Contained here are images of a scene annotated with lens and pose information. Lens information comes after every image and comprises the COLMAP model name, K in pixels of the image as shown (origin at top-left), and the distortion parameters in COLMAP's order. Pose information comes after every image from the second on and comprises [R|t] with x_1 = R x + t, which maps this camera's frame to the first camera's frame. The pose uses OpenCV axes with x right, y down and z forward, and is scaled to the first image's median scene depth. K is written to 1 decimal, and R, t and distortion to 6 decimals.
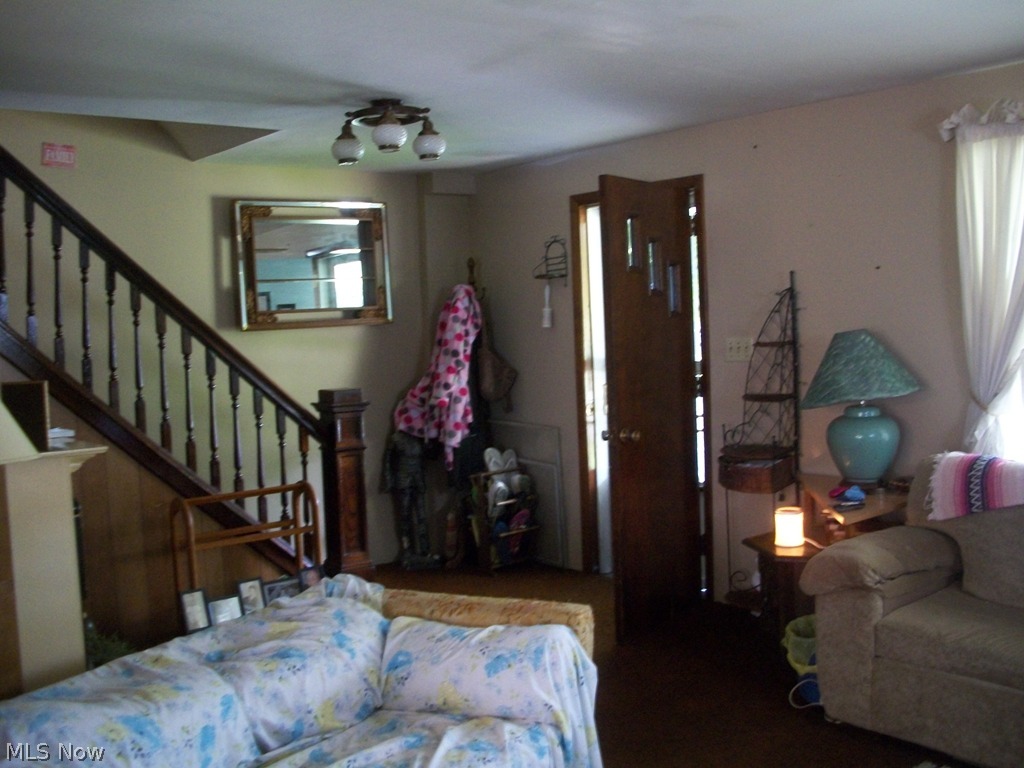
lens RADIAL K [[1052.2, 0, 512.0], [0, 1052.2, 384.0], [0, 0, 1]] dist [-0.224170, 0.223059]
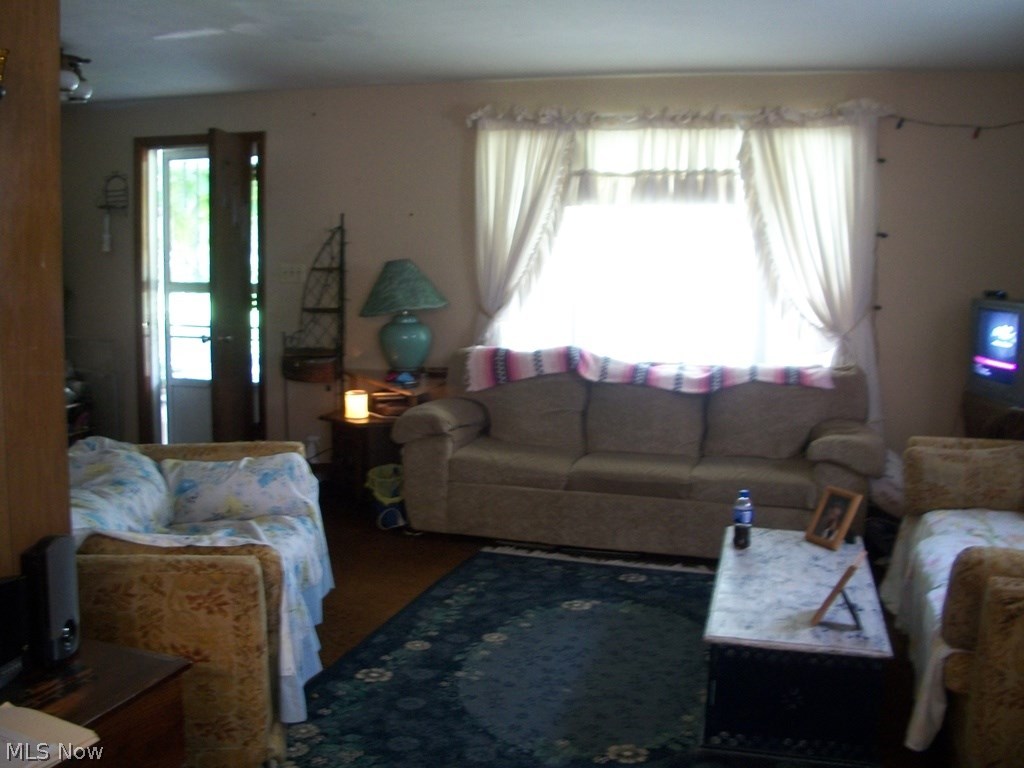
lens RADIAL K [[1010.6, 0, 512.0], [0, 1010.6, 384.0], [0, 0, 1]] dist [-0.157808, -0.008856]
pose [[0.823482, -0.023627, 0.566850, -0.319378], [-0.011341, 0.998247, 0.058084, 0.034584], [-0.567228, -0.054260, 0.821771, -0.198904]]
